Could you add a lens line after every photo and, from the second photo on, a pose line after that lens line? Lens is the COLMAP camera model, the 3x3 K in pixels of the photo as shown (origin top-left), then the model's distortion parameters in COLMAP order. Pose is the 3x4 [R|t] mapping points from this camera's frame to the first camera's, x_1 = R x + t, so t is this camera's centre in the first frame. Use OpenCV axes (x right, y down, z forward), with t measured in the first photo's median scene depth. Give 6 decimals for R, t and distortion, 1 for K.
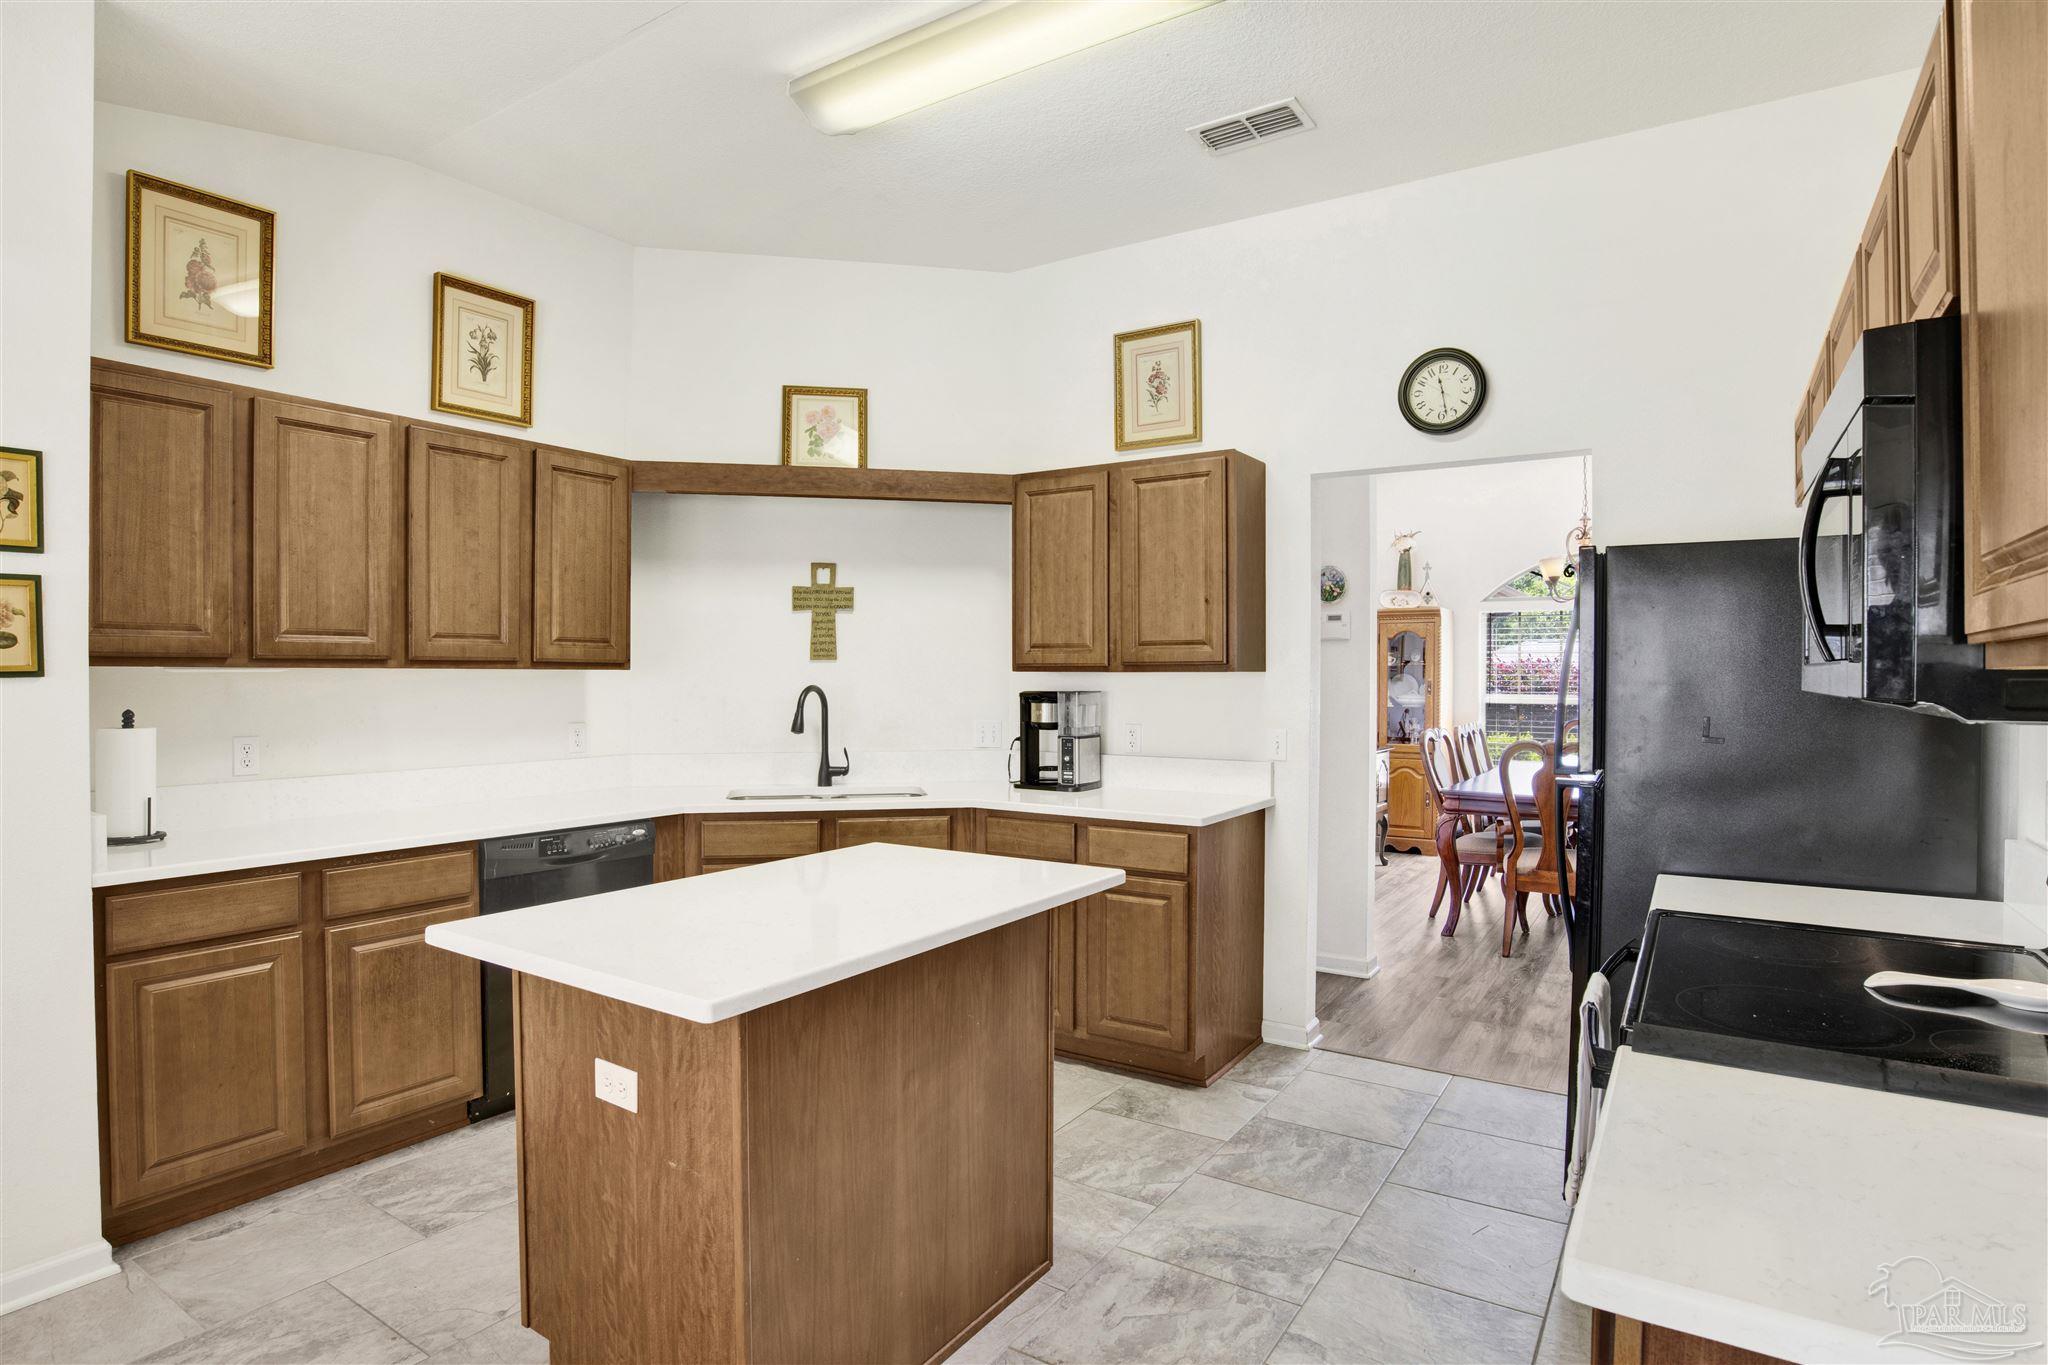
lens RADIAL K [[1101.2, 0, 1034.9], [0, 1101.2, 683.9], [0, 0, 1]] dist [-0.007210, -0.000446]
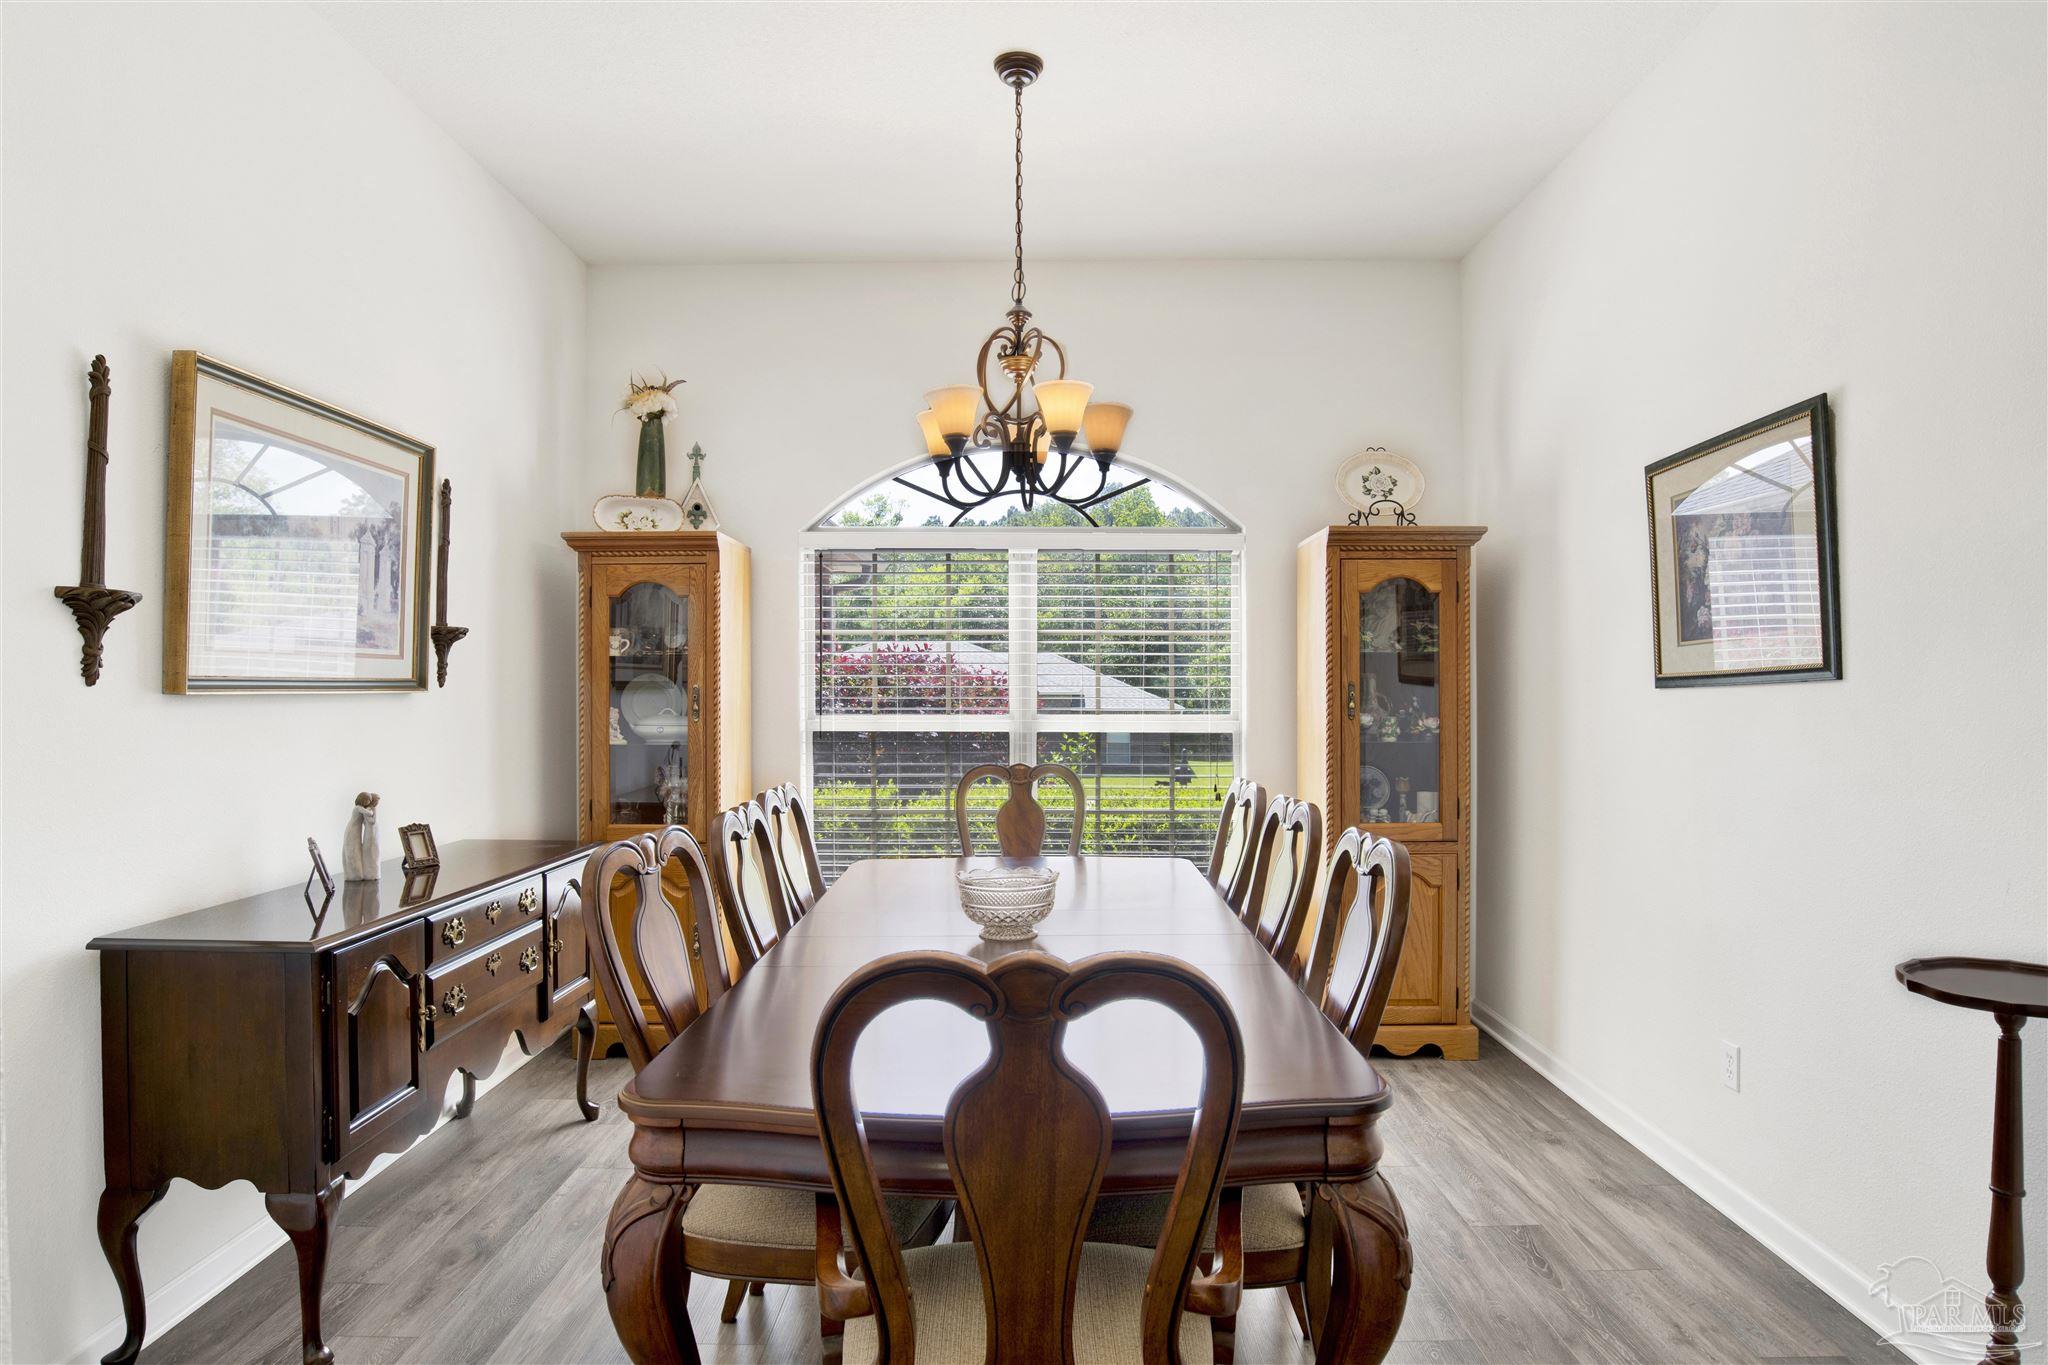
lens RADIAL K [[1203.5, 0, 1022.5], [0, 1203.5, 683.6], [0, 0, 1]] dist [-0.004211, -0.002237]
pose [[0.860553, -0.004827, 0.509338, 0.212183], [0.007754, 0.999963, -0.003624, -0.001952], [-0.509302, 0.007068, 0.860559, 0.477524]]
